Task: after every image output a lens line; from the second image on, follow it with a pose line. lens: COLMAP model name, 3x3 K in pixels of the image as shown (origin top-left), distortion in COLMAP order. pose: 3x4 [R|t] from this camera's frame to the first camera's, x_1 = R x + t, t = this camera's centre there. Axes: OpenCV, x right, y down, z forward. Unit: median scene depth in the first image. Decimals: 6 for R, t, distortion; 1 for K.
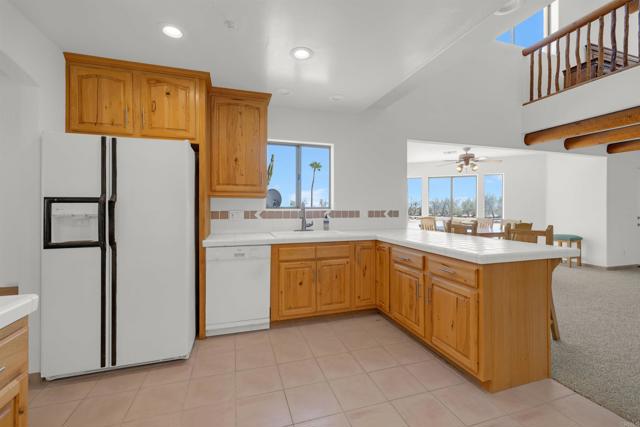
lens RADIAL K [[271.3, 0, 320.4], [0, 271.3, 205.5], [0, 0, 1]] dist [0.002572, 0.000143]
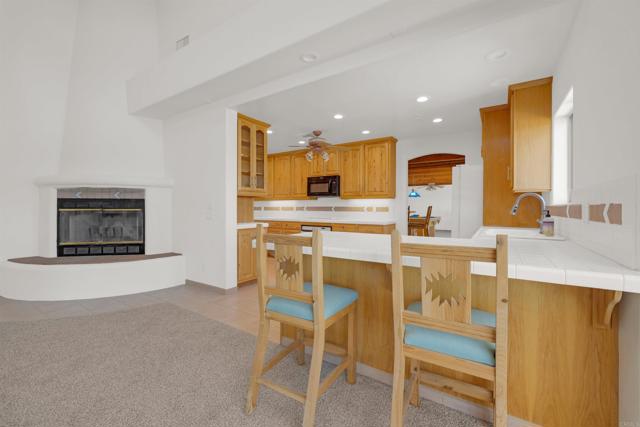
lens RADIAL K [[271.3, 0, 320.4], [0, 271.3, 205.5], [0, 0, 1]] dist [0.002572, 0.000143]
pose [[-0.779168, -0.009048, -0.626750, 0.979074], [-0.000724, 0.999908, -0.013535, 0.033577], [0.626815, -0.010092, -0.779103, 1.354926]]
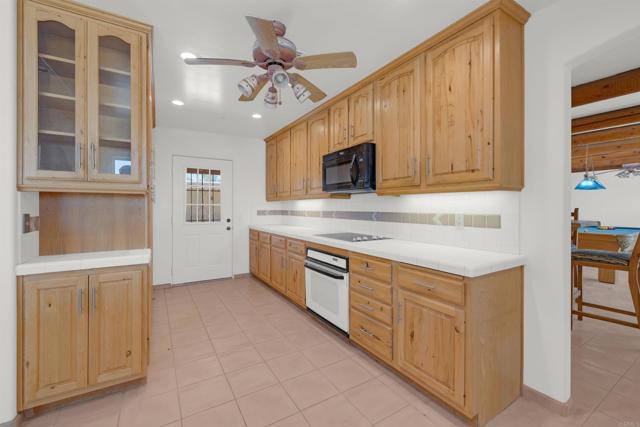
lens RADIAL K [[271.3, 0, 320.4], [0, 271.3, 205.5], [0, 0, 1]] dist [0.002572, 0.000143]
pose [[-0.971917, -0.002146, -0.235314, 0.041413], [0.000214, 0.999950, -0.010002, 0.001389], [0.235324, -0.009772, -0.971868, 0.744095]]
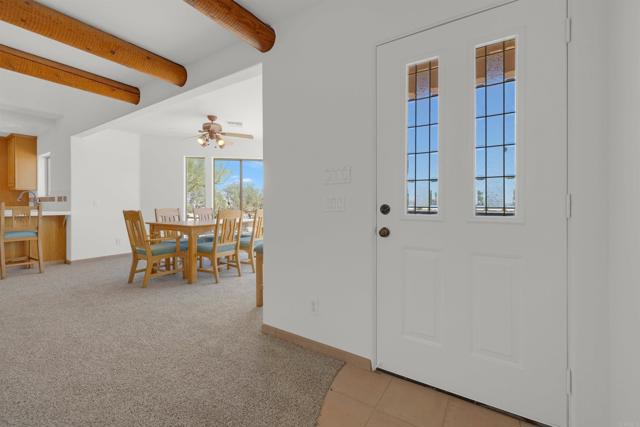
lens RADIAL K [[271.3, 0, 320.4], [0, 271.3, 205.5], [0, 0, 1]] dist [0.002572, 0.000143]
pose [[0.635642, 0.002499, -0.771980, 2.635742], [0.006183, 0.999946, 0.008328, 0.076795], [0.771959, -0.010067, 0.635592, 1.460130]]
